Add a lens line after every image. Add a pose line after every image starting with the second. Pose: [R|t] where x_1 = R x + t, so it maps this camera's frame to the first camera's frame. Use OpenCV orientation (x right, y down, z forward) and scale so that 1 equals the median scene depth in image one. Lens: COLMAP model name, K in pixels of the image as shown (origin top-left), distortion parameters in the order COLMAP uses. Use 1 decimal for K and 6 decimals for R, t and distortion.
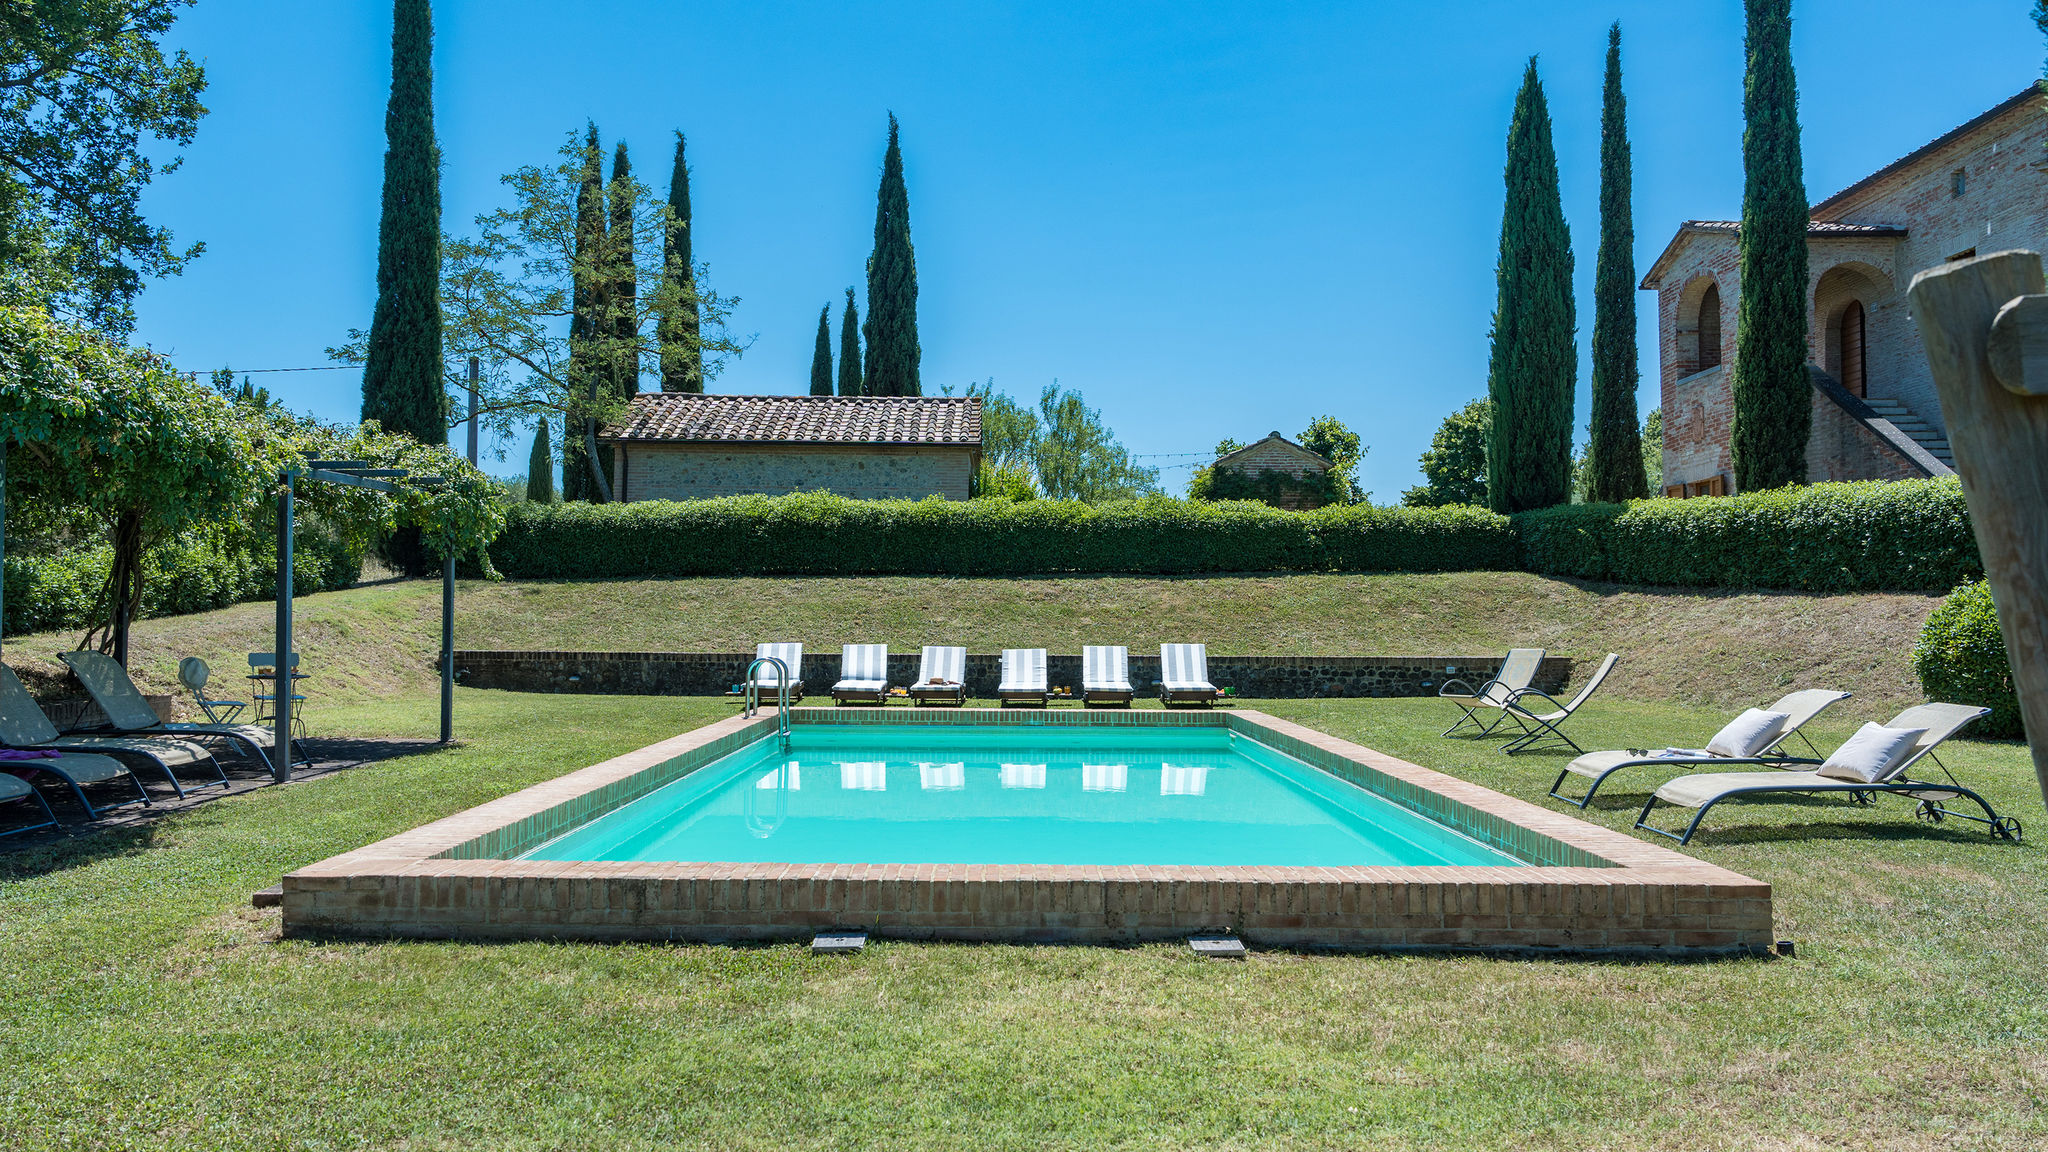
lens RADIAL K [[1351.4, 0, 1025.5], [0, 1351.4, 572.4], [0, 0, 1]] dist [-0.006160, 0.000720]
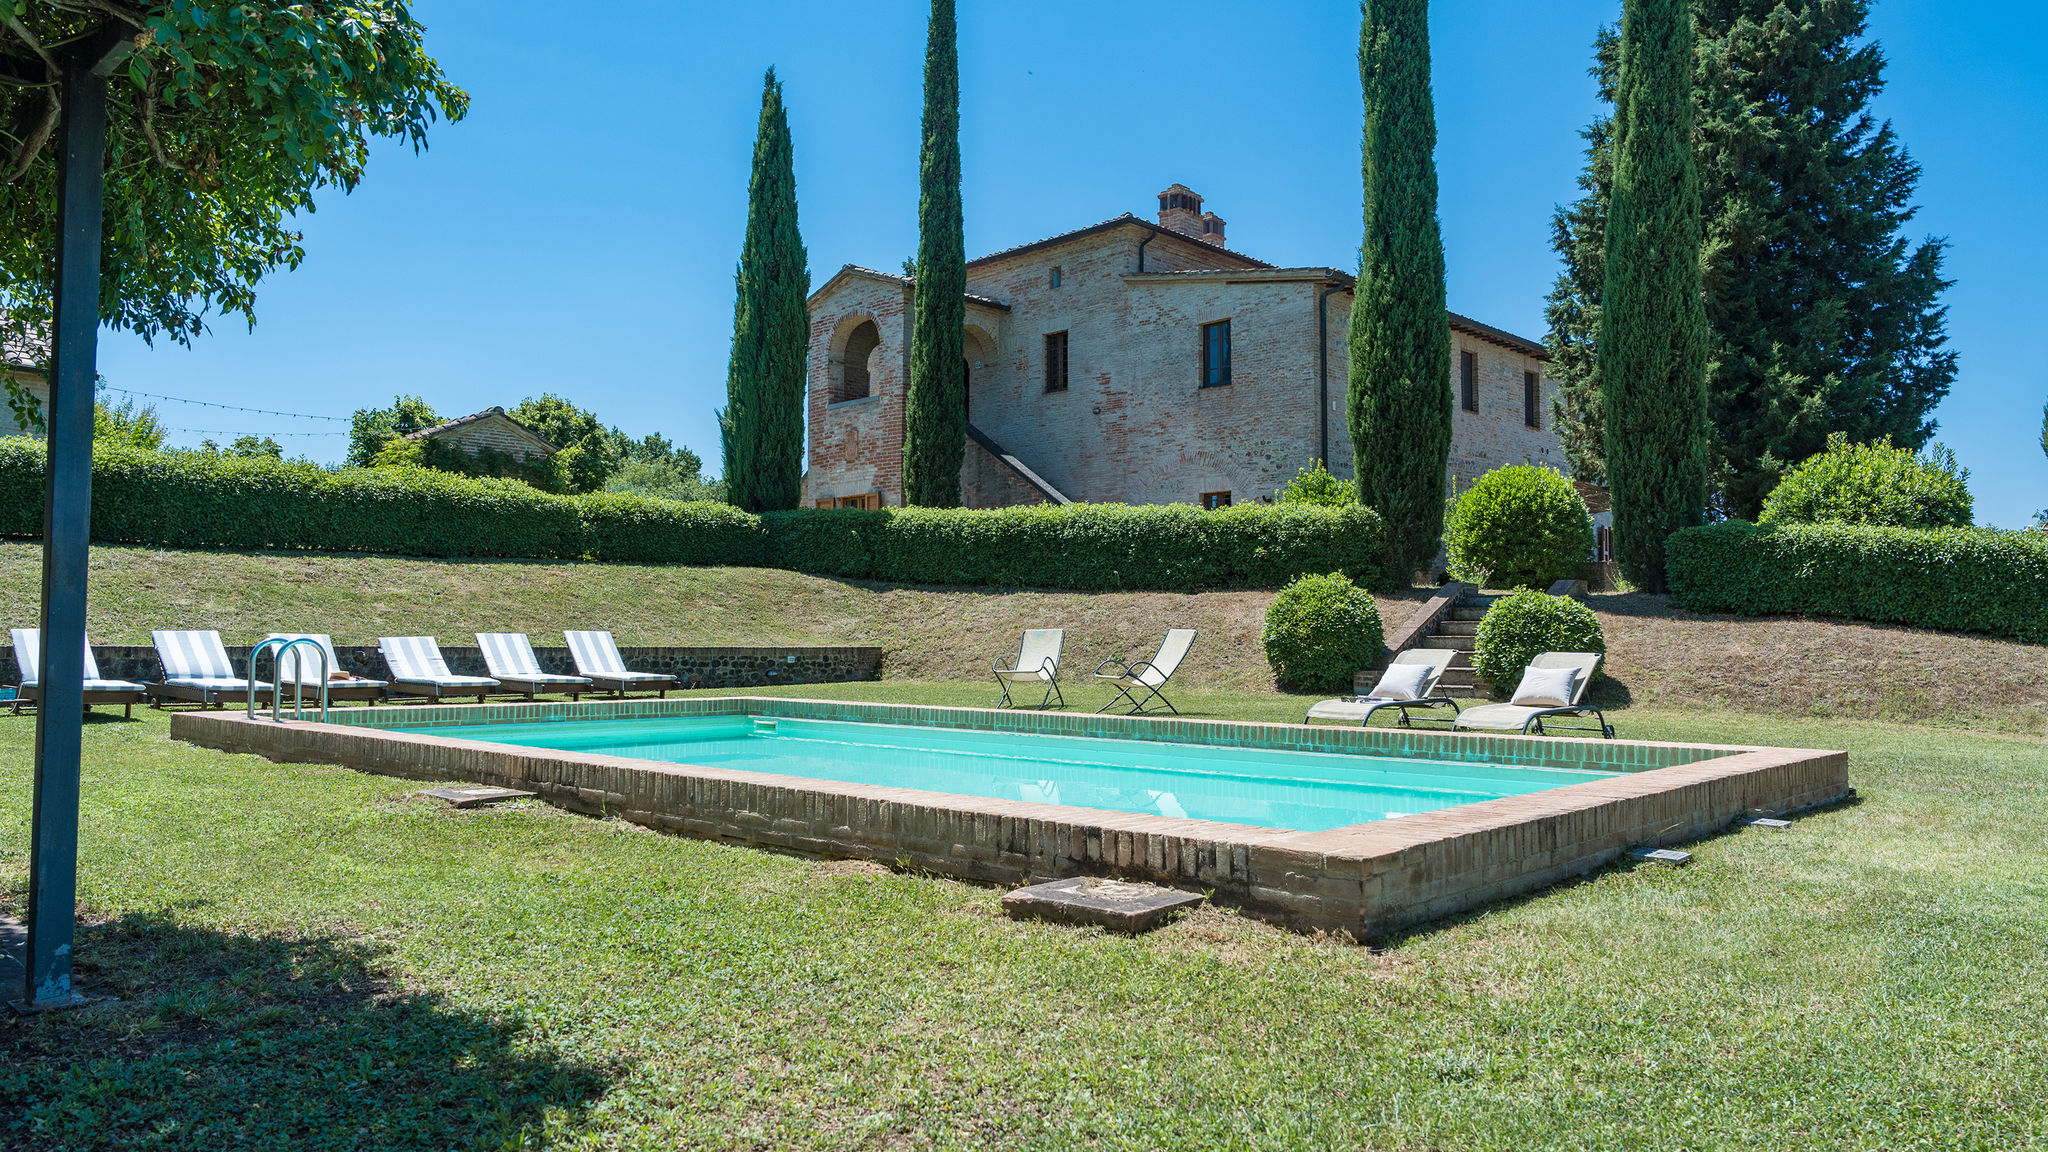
lens RADIAL K [[1351.4, 0, 1025.3], [0, 1351.4, 577.9], [0, 0, 1]] dist [-0.006160, 0.000720]
pose [[0.705311, 0.031358, 0.708204, -0.239300], [-0.028657, 0.999466, -0.015715, 0.017570], [-0.708318, -0.009211, 0.705833, 0.120620]]
